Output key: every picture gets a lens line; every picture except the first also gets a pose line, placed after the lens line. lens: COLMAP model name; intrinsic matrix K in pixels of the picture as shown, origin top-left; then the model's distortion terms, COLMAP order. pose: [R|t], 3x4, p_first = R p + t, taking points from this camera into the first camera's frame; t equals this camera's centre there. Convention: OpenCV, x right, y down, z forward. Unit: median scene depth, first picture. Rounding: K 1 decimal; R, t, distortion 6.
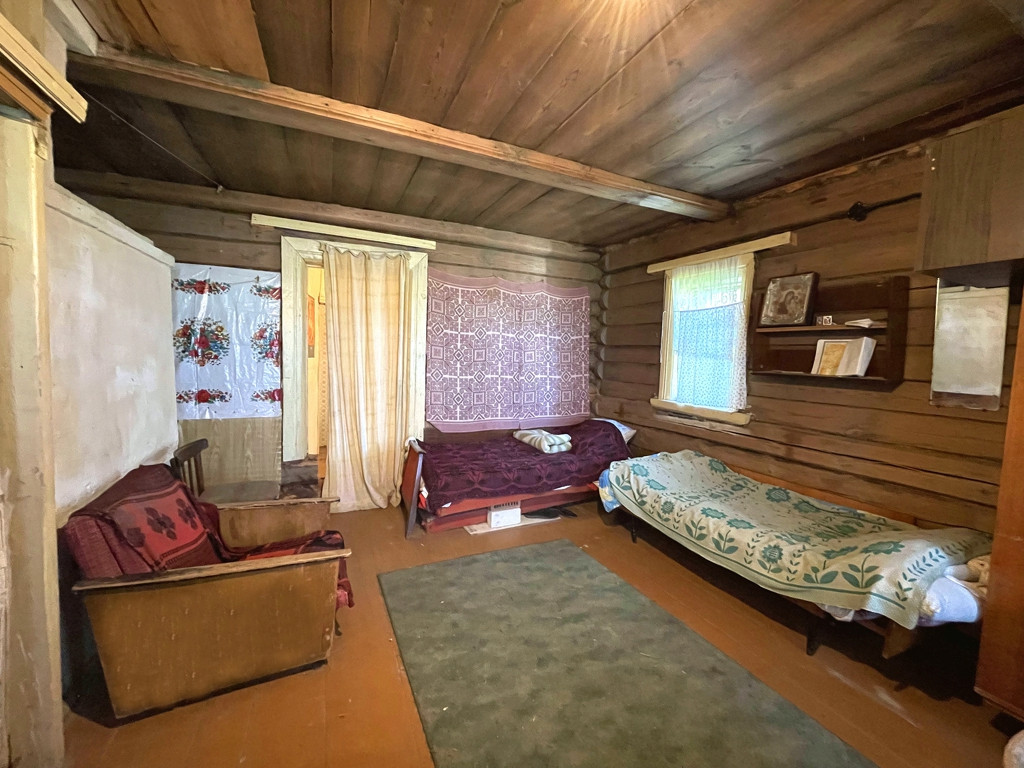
lens RADIAL K [[416.5, 0, 511.2], [0, 416.5, 380.6], [0, 0, 1]] dist [-0.006906, 0.000712]
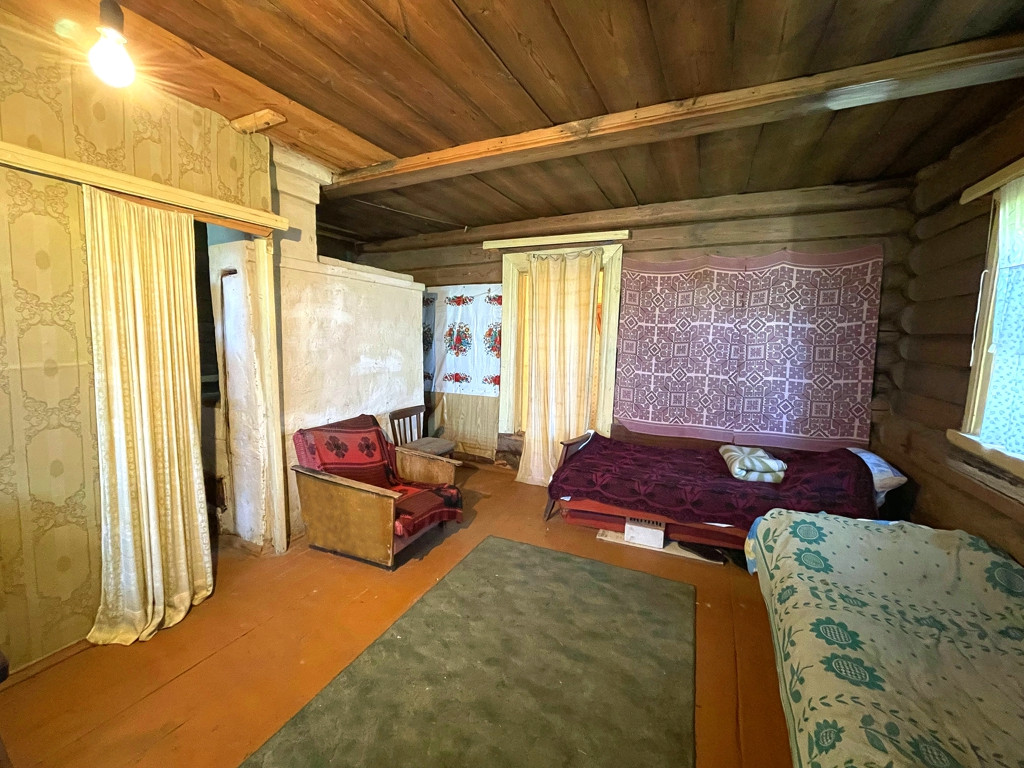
lens RADIAL K [[416.5, 0, 511.7], [0, 416.5, 380.8], [0, 0, 1]] dist [-0.006906, 0.000712]
pose [[0.635640, 0.063237, -0.769391, 0.458048], [-0.049397, 0.997929, 0.041210, -0.018635], [0.770403, 0.011811, 0.637447, 0.220379]]
